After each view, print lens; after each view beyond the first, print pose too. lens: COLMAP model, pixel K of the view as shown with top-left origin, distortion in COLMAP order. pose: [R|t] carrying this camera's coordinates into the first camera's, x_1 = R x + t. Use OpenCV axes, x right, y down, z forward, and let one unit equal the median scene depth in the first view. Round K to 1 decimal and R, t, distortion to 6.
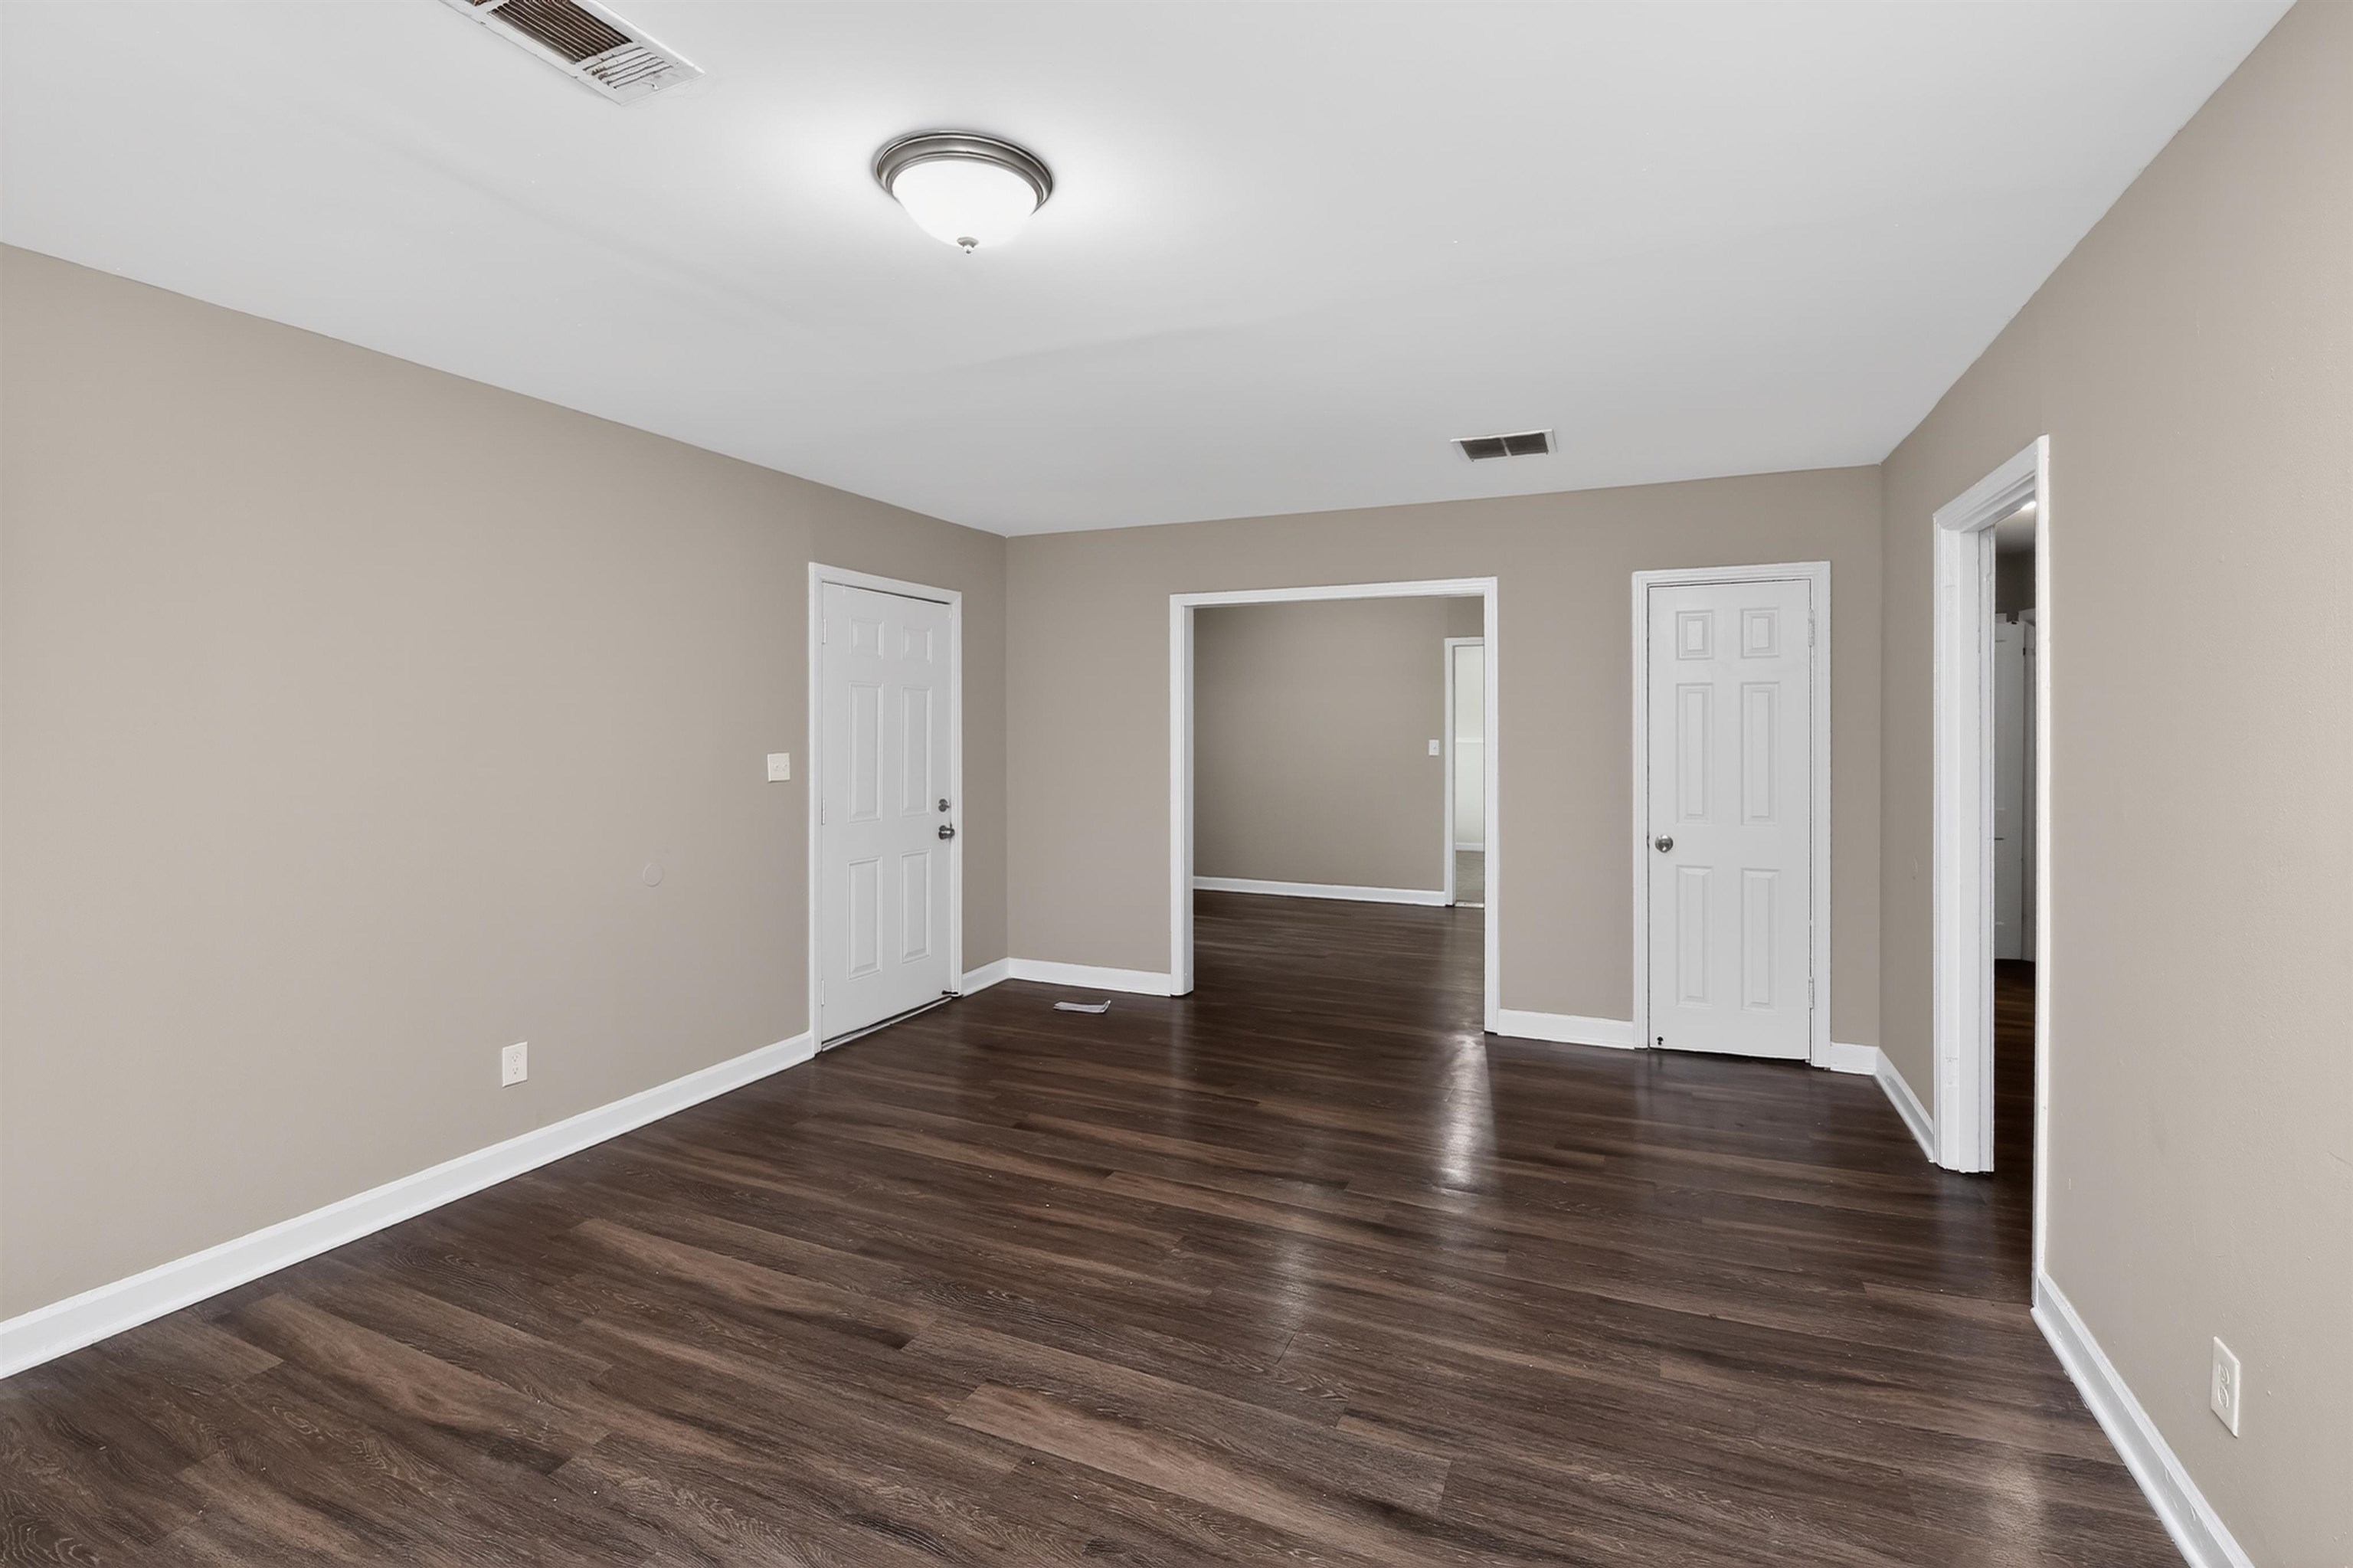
lens RADIAL K [[1049.2, 0, 1186.3], [0, 1049.2, 758.3], [0, 0, 1]] dist [-0.003455, -0.009211]
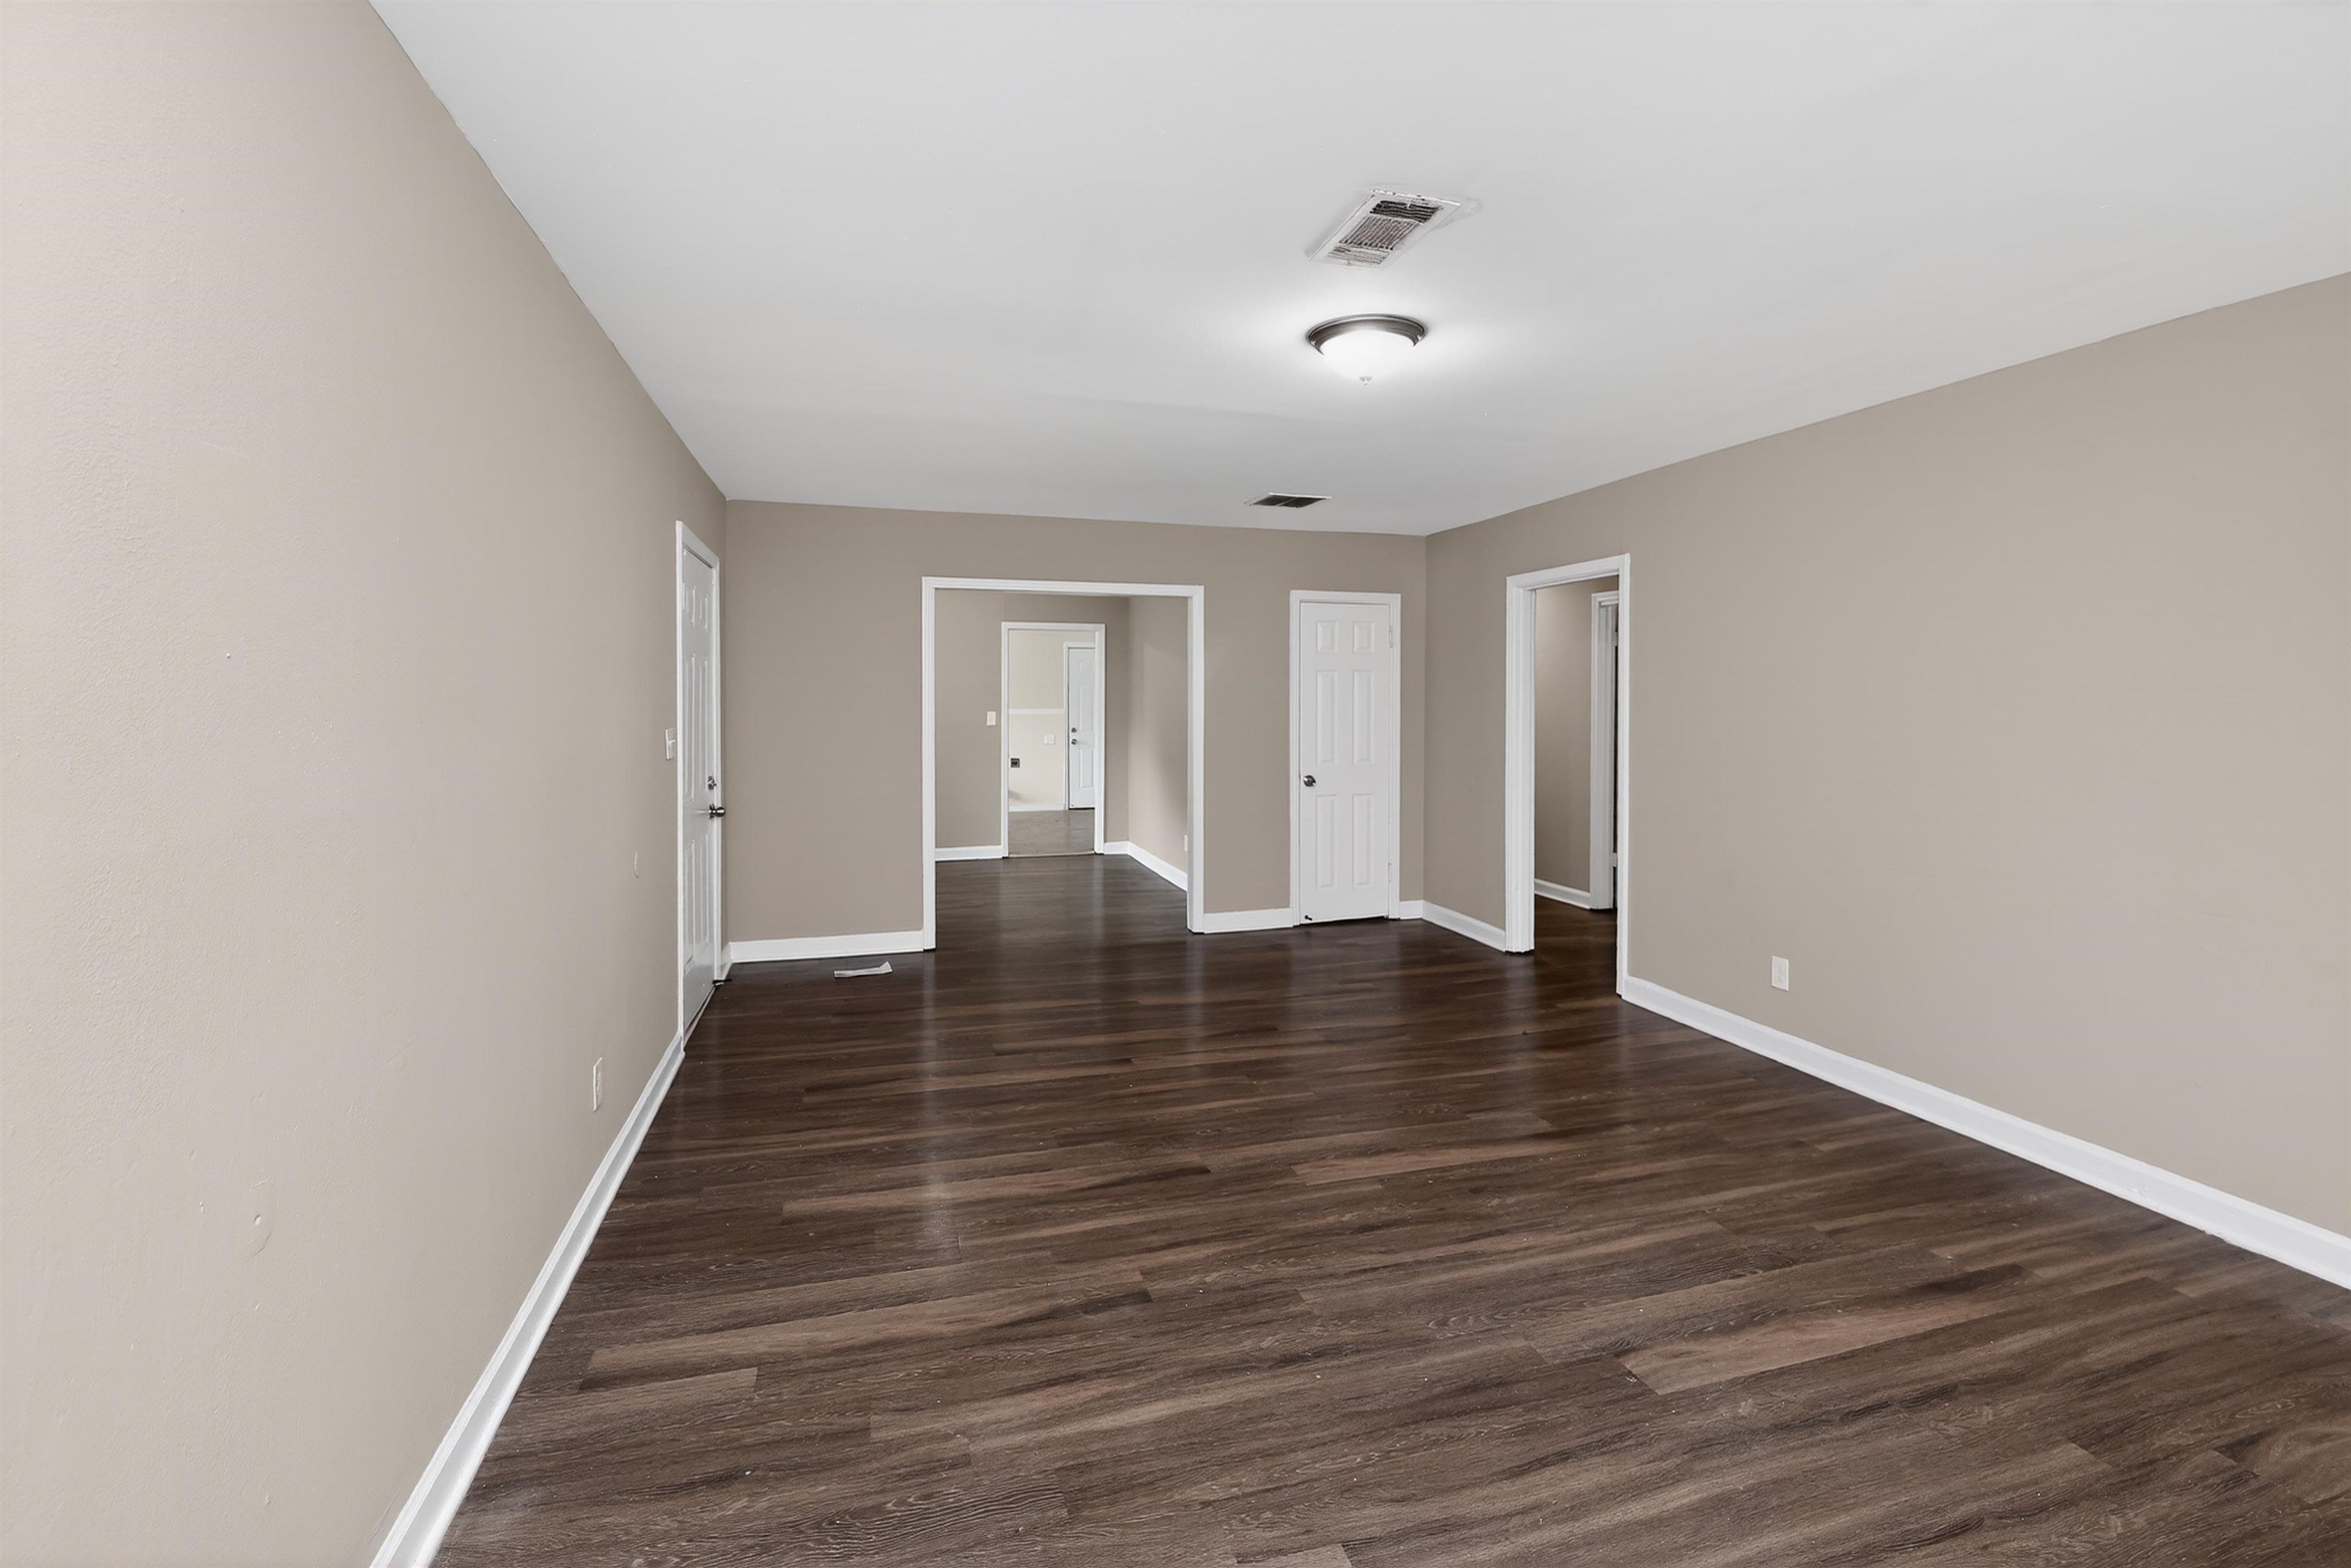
lens RADIAL K [[1048.3, 0, 1185.3], [0, 1048.3, 758.3], [0, 0, 1]] dist [-0.003455, -0.009211]
pose [[0.763473, -0.034846, 0.644899, -1.068835], [0.017889, 0.999301, 0.032818, -0.001949], [-0.645592, -0.013519, 0.763563, 0.017474]]
